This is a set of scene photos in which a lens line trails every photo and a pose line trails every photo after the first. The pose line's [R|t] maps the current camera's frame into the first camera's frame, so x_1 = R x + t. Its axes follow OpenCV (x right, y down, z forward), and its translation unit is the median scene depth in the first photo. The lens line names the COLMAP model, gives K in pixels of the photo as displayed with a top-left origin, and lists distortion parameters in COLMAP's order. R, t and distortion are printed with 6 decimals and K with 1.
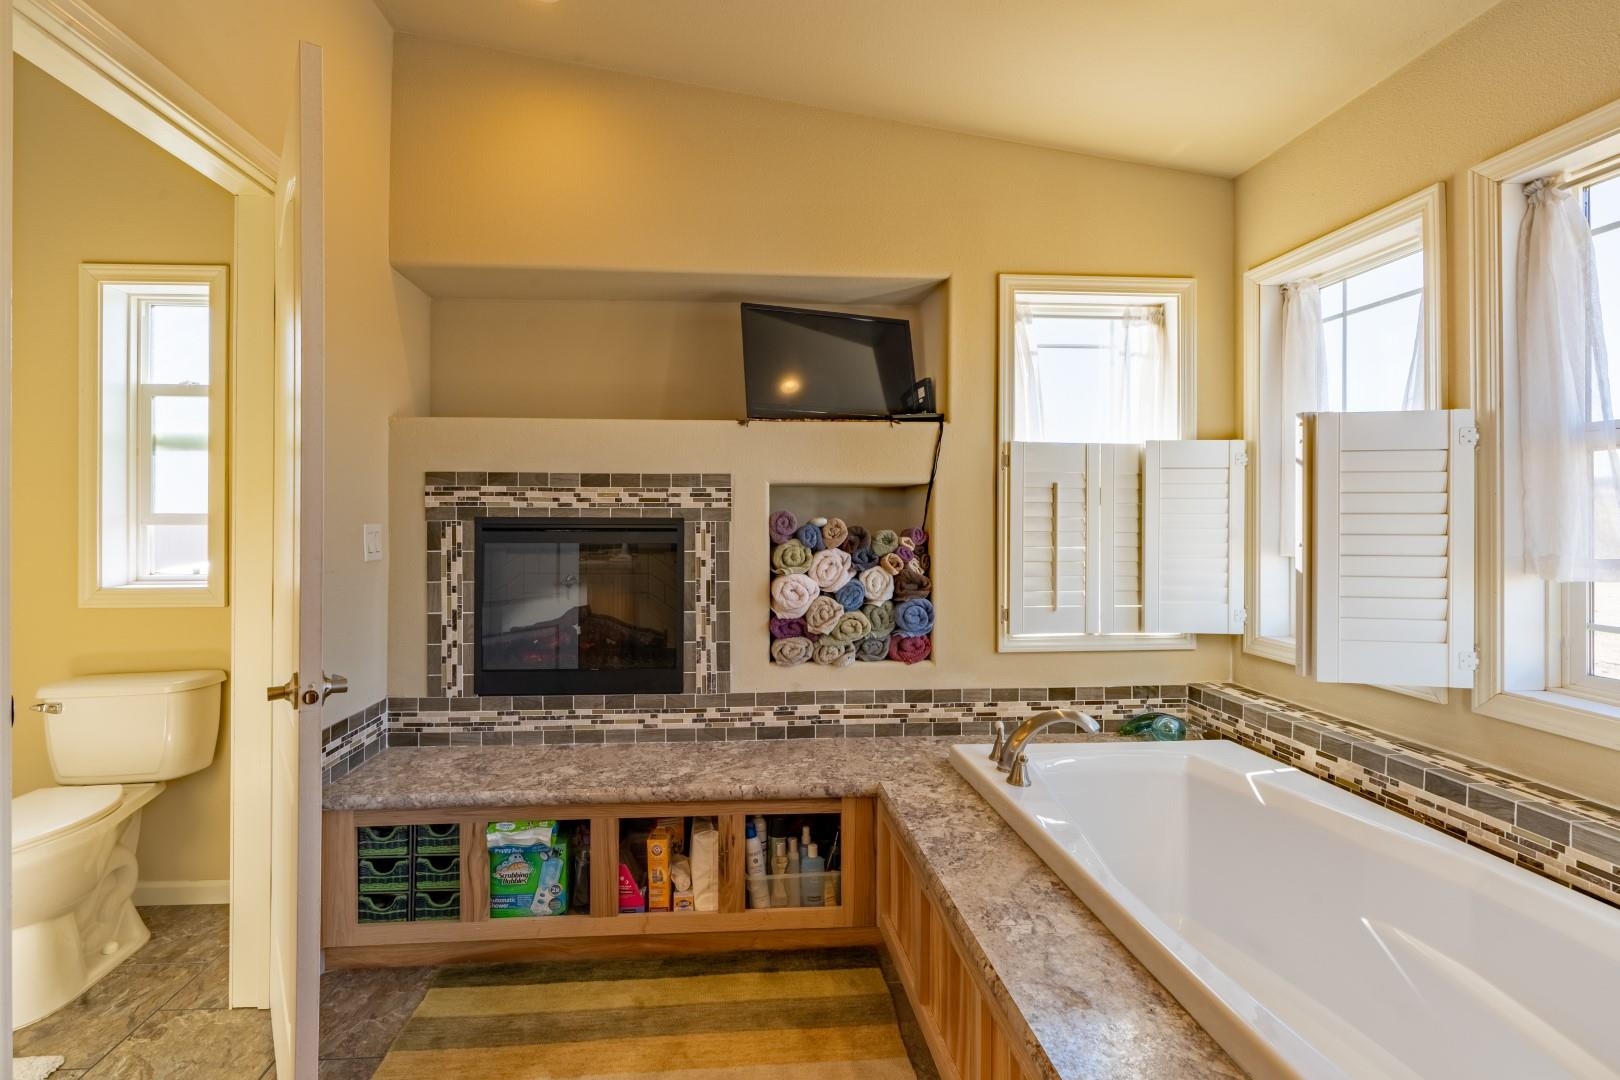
lens RADIAL K [[744.5, 0, 808.1], [0, 744.5, 513.0], [0, 0, 1]] dist [-0.009532, 0.000974]
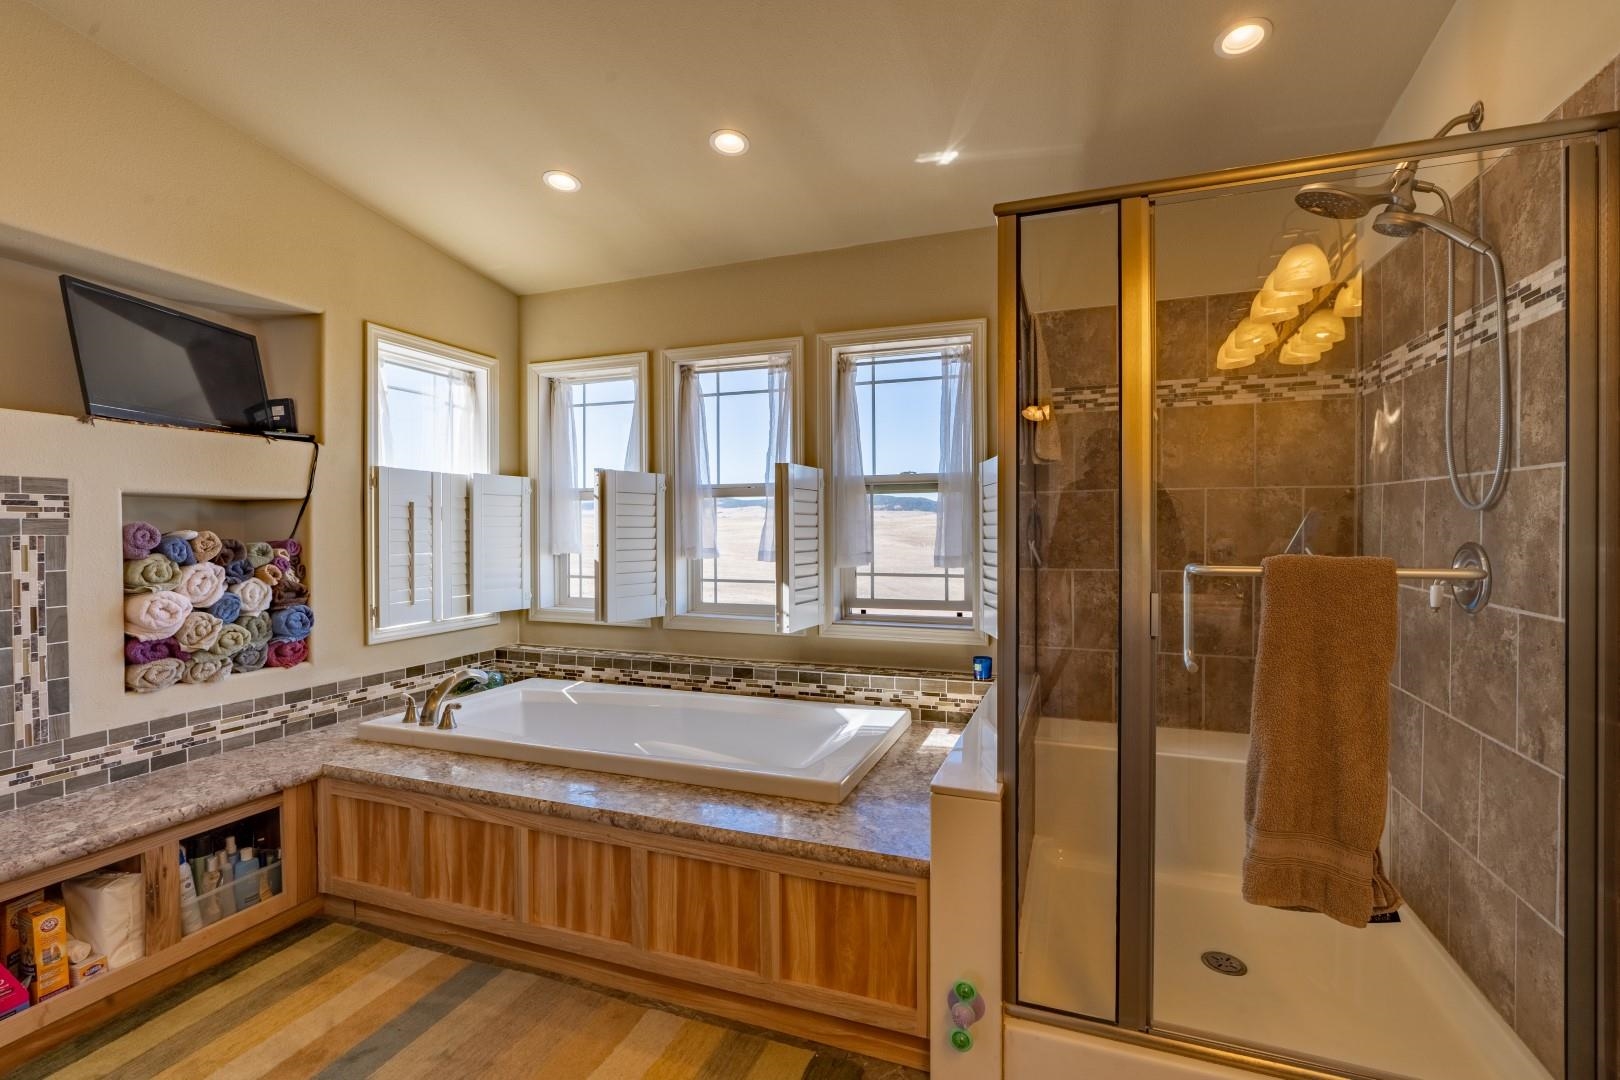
lens RADIAL K [[744.5, 0, 808.1], [0, 744.5, 513.0], [0, 0, 1]] dist [-0.009532, 0.000974]
pose [[0.406375, 0.019081, 0.913507, -0.535946], [-0.002808, 0.999803, -0.019634, 0.000366], [-0.913702, 0.005414, 0.406349, -0.111099]]
